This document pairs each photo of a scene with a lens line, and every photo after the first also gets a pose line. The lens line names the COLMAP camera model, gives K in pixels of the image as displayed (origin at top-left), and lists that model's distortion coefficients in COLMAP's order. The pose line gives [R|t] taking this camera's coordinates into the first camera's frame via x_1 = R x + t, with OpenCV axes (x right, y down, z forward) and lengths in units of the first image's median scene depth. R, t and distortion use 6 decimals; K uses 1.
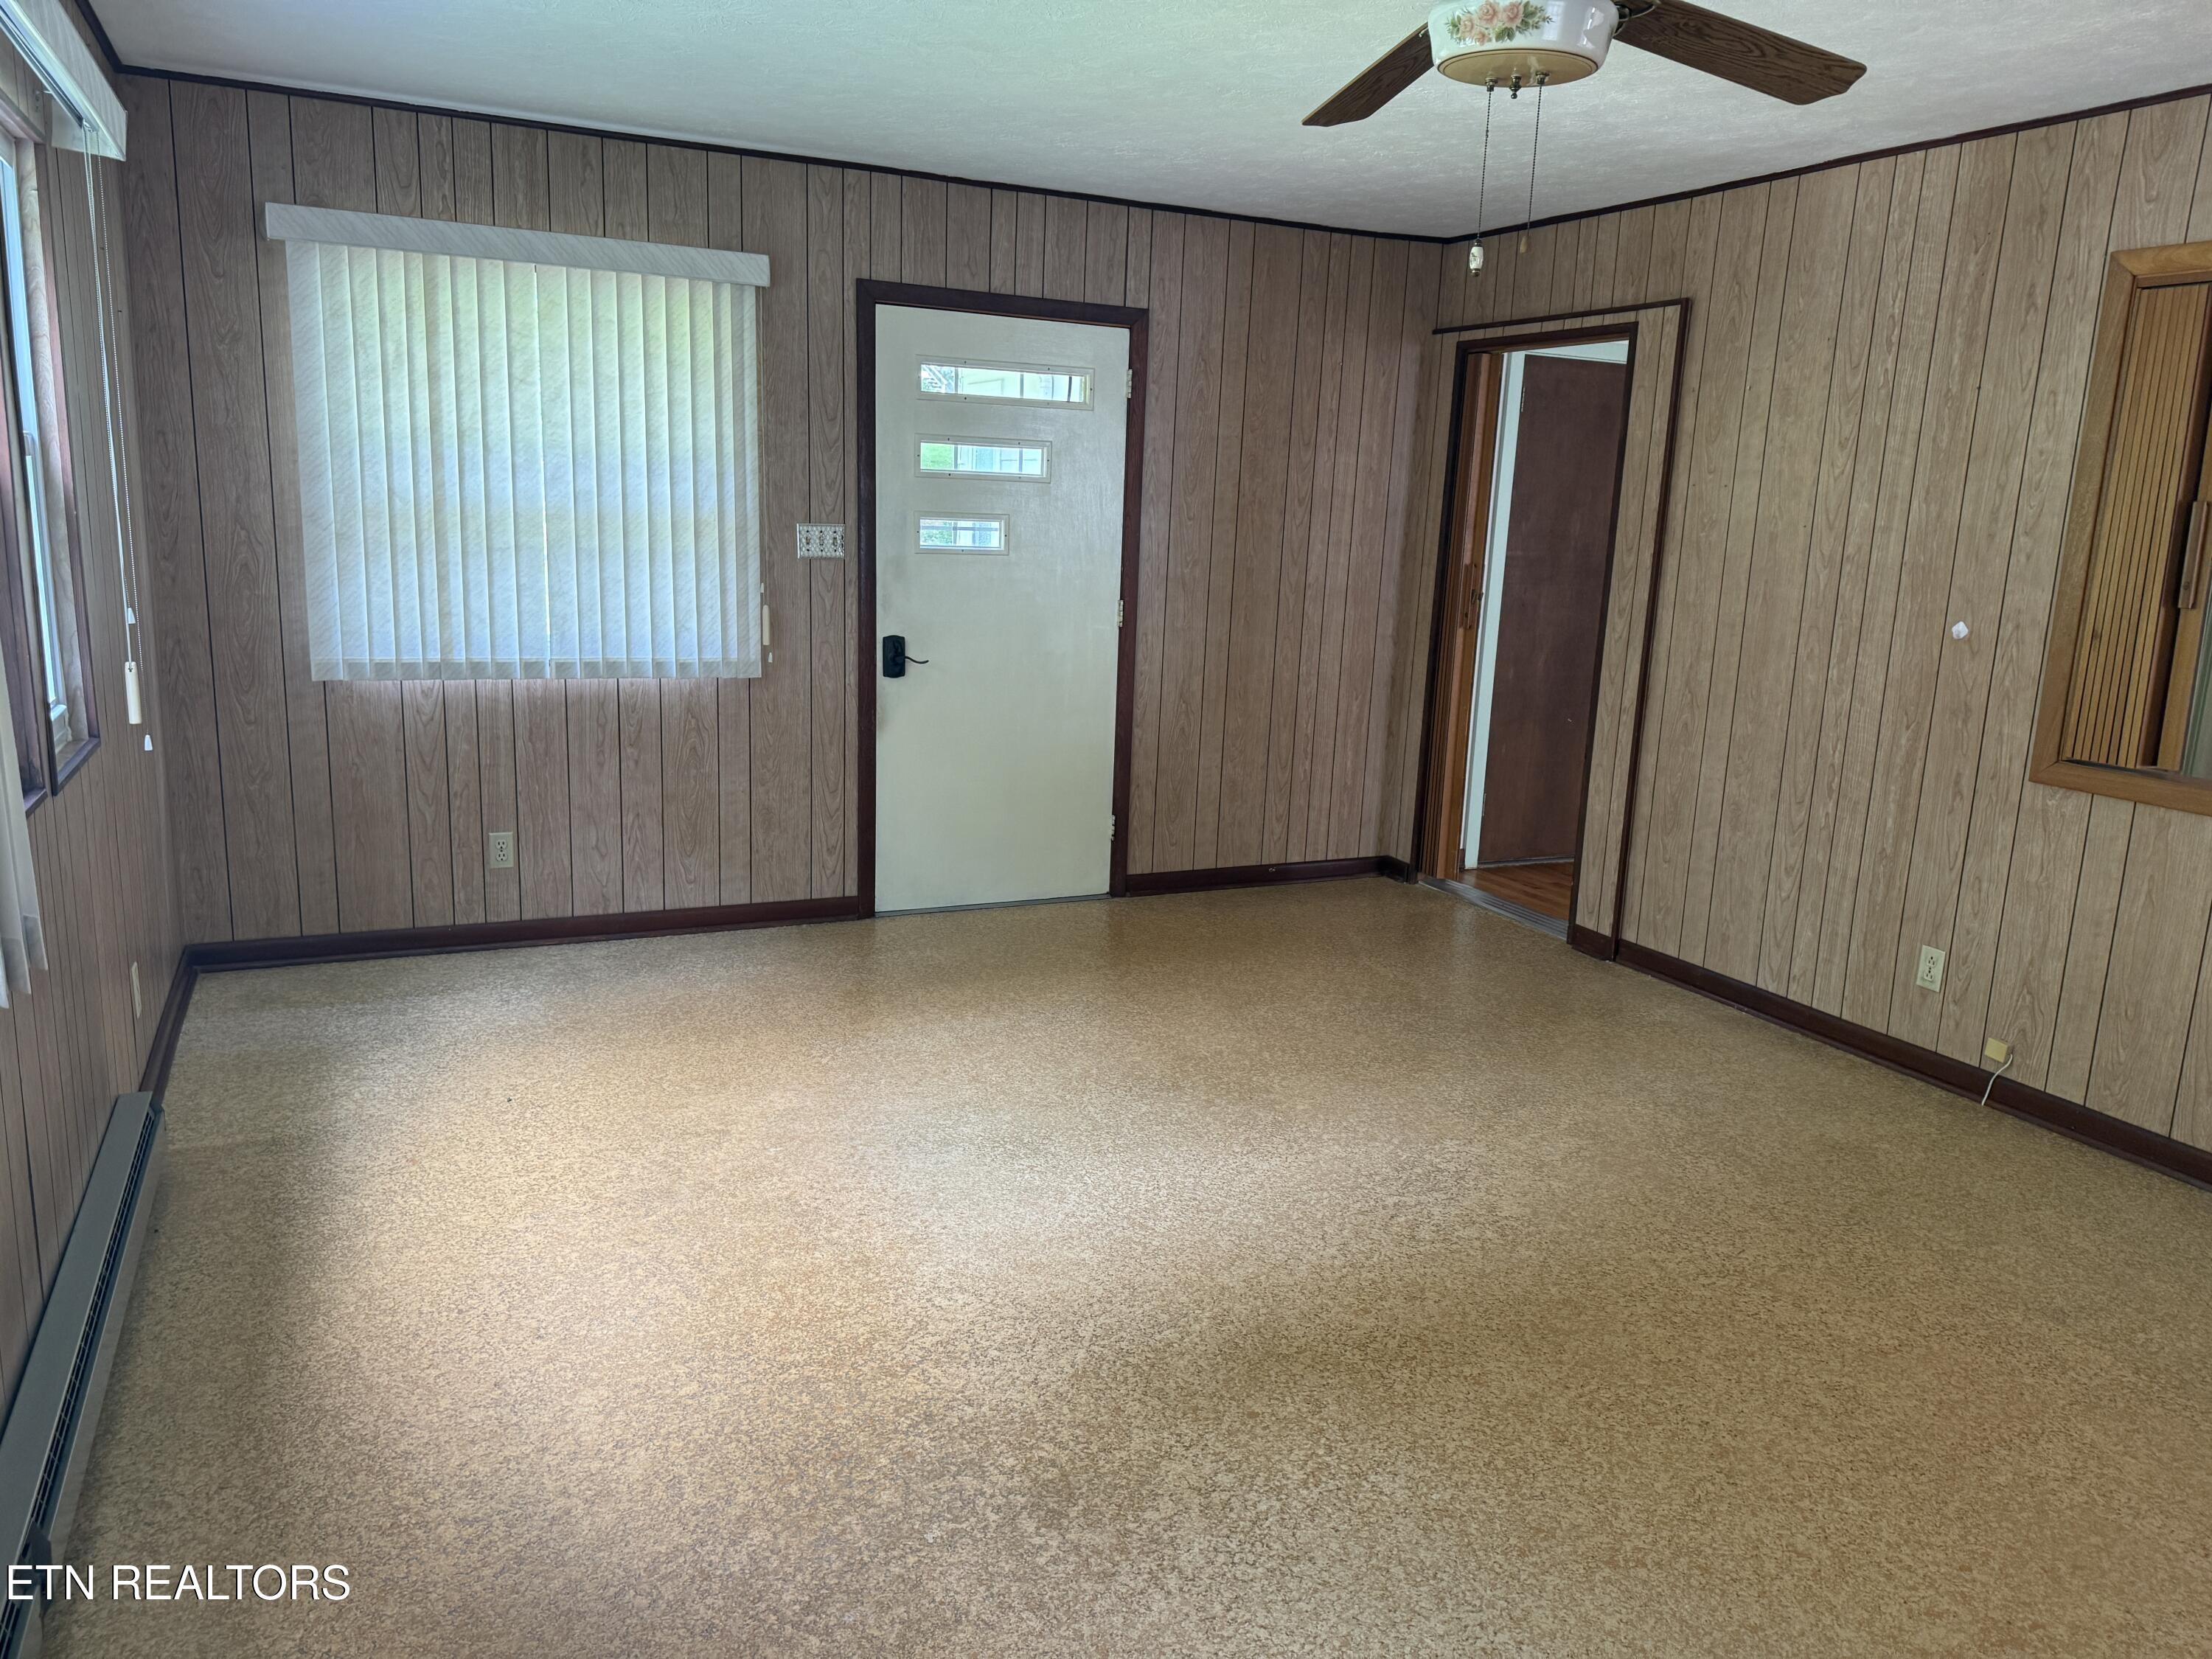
lens RADIAL K [[1571.7, 0, 1118.5], [0, 1571.7, 825.1], [0, 0, 1]] dist [0.026377, -0.019367]
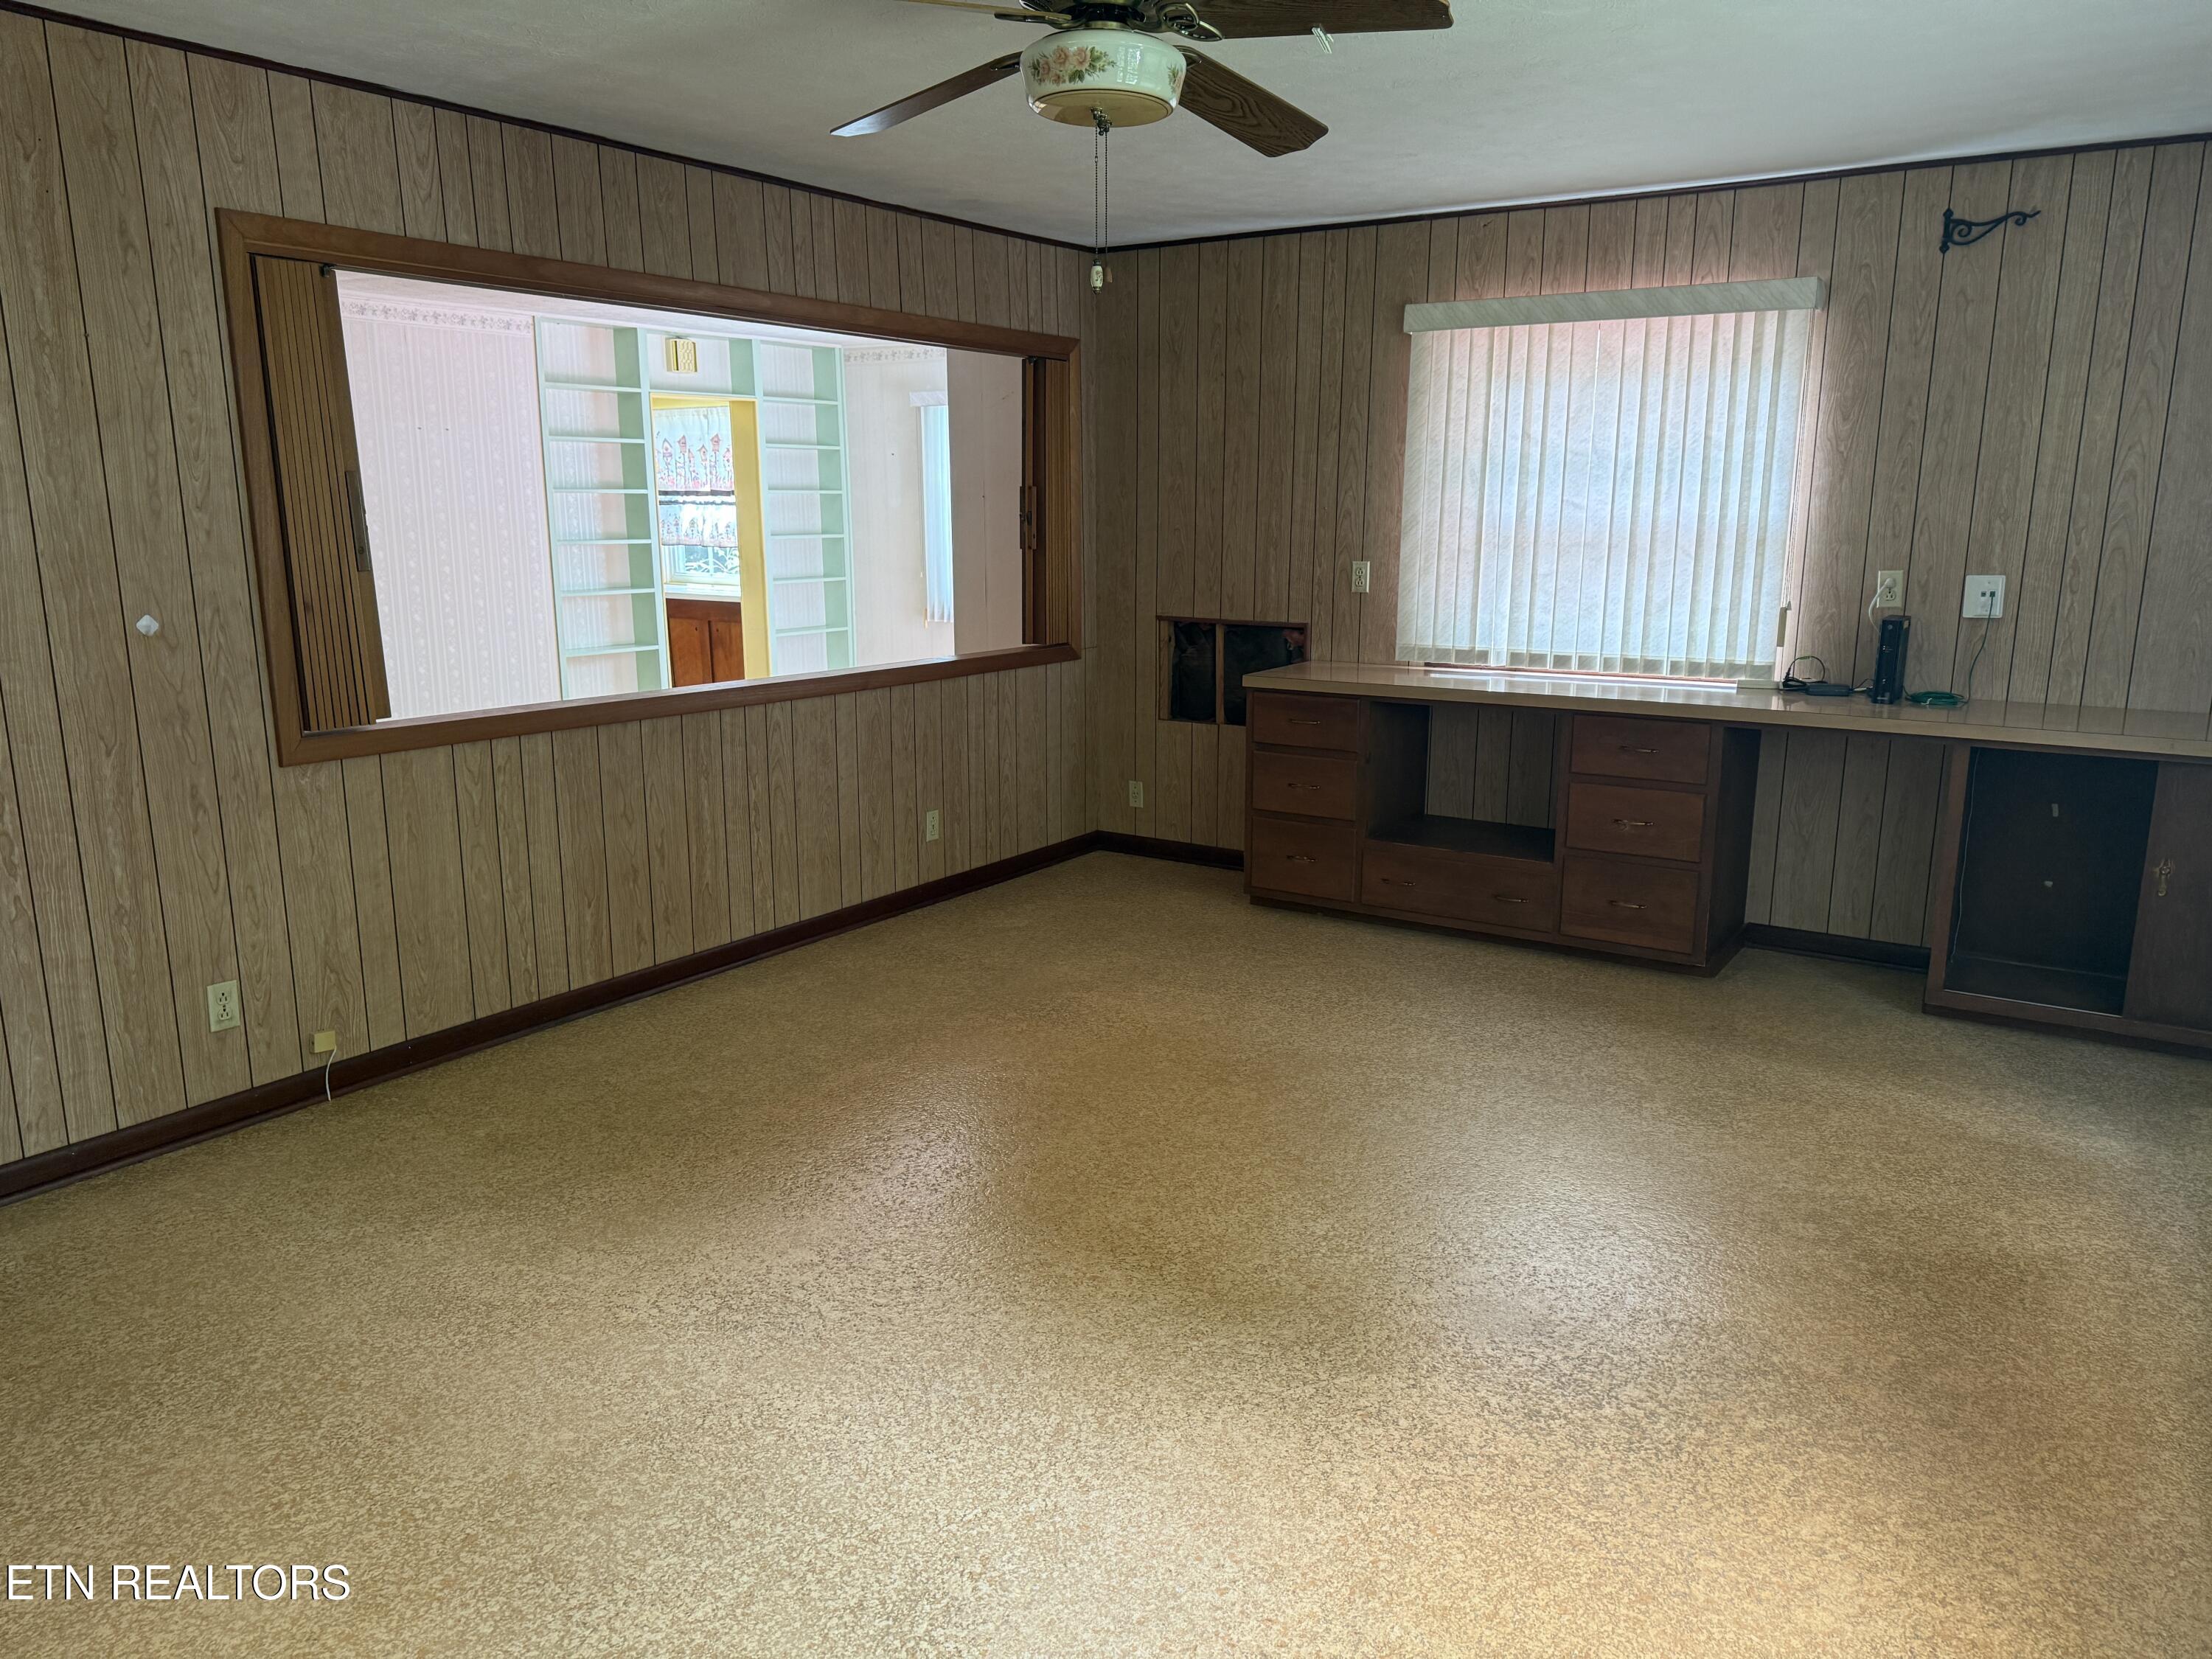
lens RADIAL K [[1571.7, 0, 1114.9], [0, 1571.7, 839.4], [0, 0, 1]] dist [0.026377, -0.019367]
pose [[-0.510650, -0.220080, 0.831144, -0.502508], [0.156708, 0.926669, 0.341654, -0.243247], [-0.845387, 0.304712, -0.438716, 1.043450]]
